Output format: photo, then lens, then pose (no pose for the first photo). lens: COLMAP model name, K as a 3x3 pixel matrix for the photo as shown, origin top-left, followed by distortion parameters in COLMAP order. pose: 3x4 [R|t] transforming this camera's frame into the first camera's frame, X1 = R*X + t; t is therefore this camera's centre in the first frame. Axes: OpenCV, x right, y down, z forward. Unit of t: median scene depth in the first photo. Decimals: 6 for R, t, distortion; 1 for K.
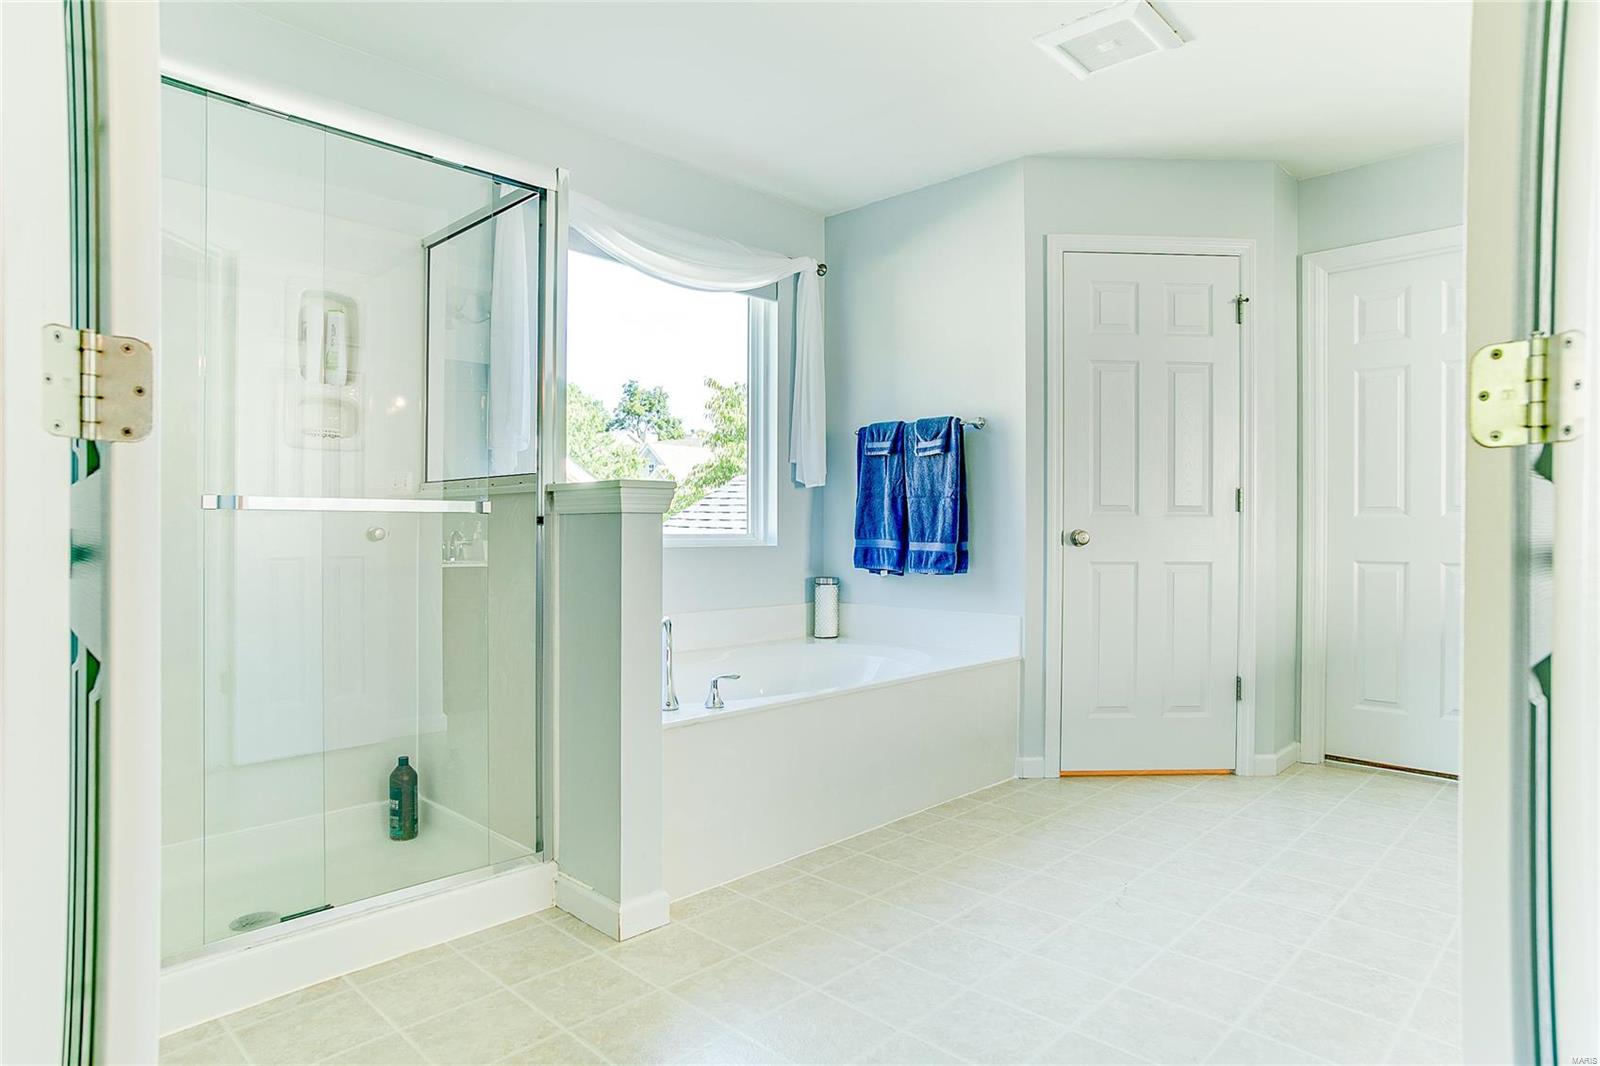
lens RADIAL K [[909.5, 0, 794.3], [0, 909.5, 532.5], [0, 0, 1]] dist [-0.089313, 0.075926]
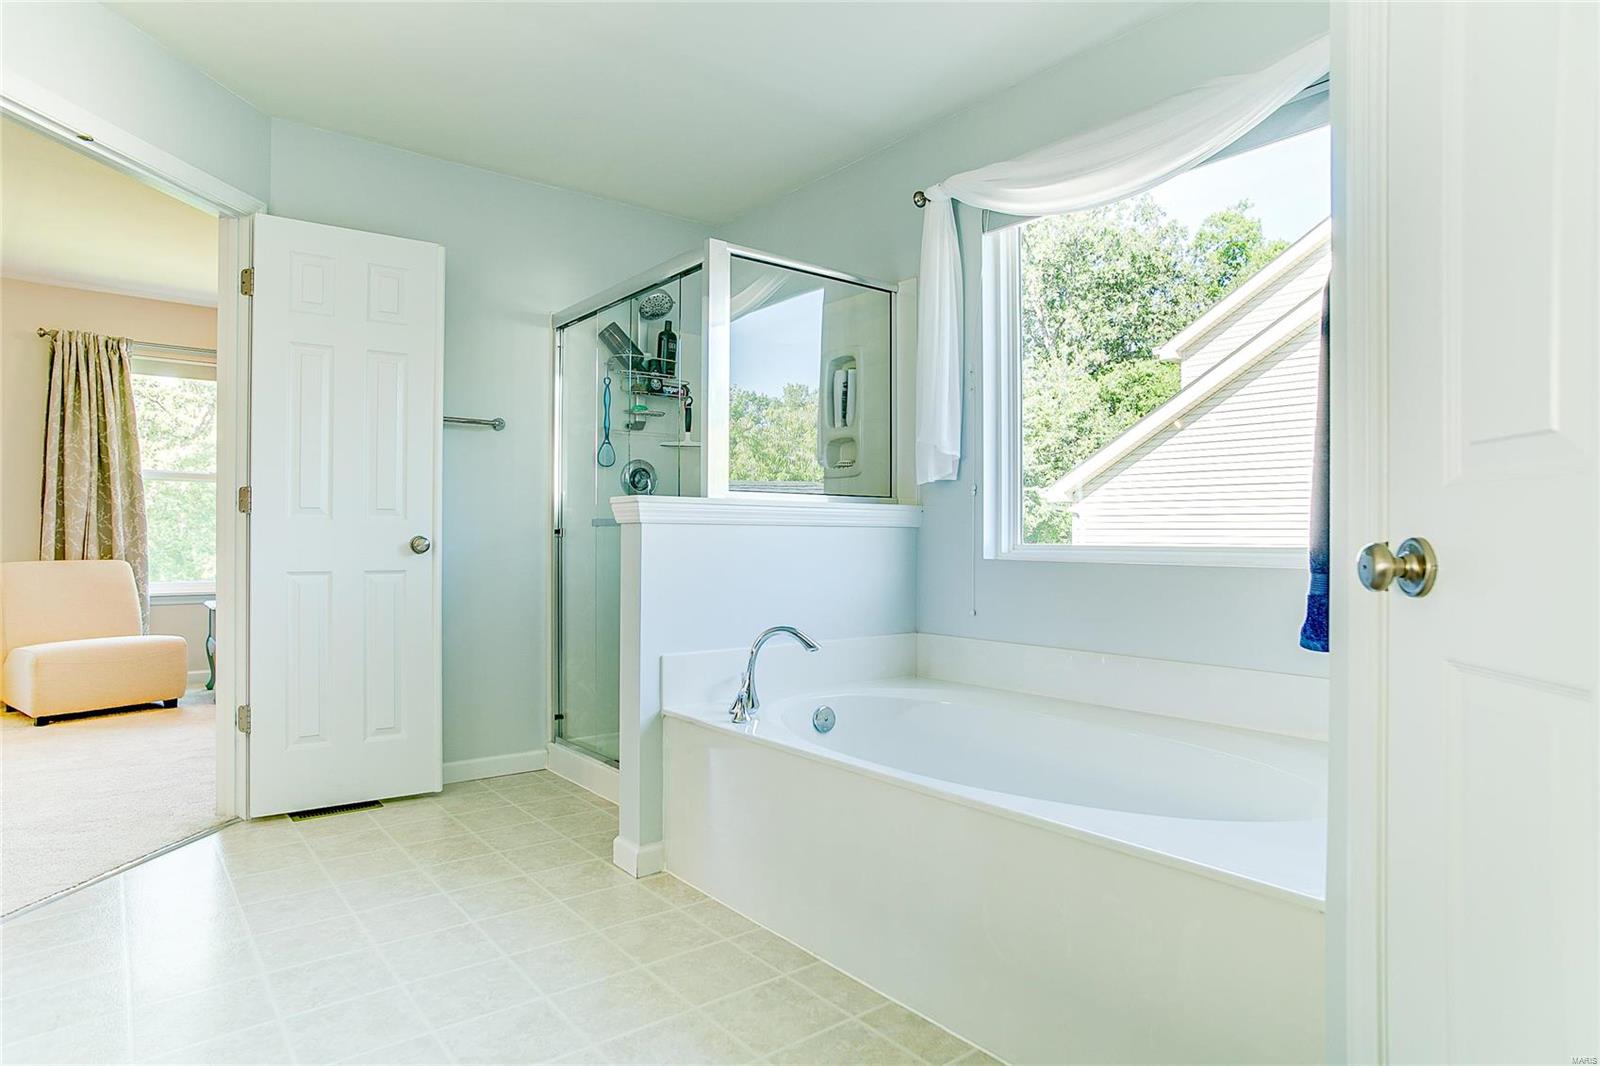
lens RADIAL K [[909.5, 0, 794.3], [0, 909.5, 532.5], [0, 0, 1]] dist [-0.089313, 0.075926]
pose [[-0.131803, -0.010867, -0.991216, 0.603018], [-0.007250, 0.999924, -0.009998, 0.000529], [0.991249, 0.005869, -0.131871, 0.827711]]
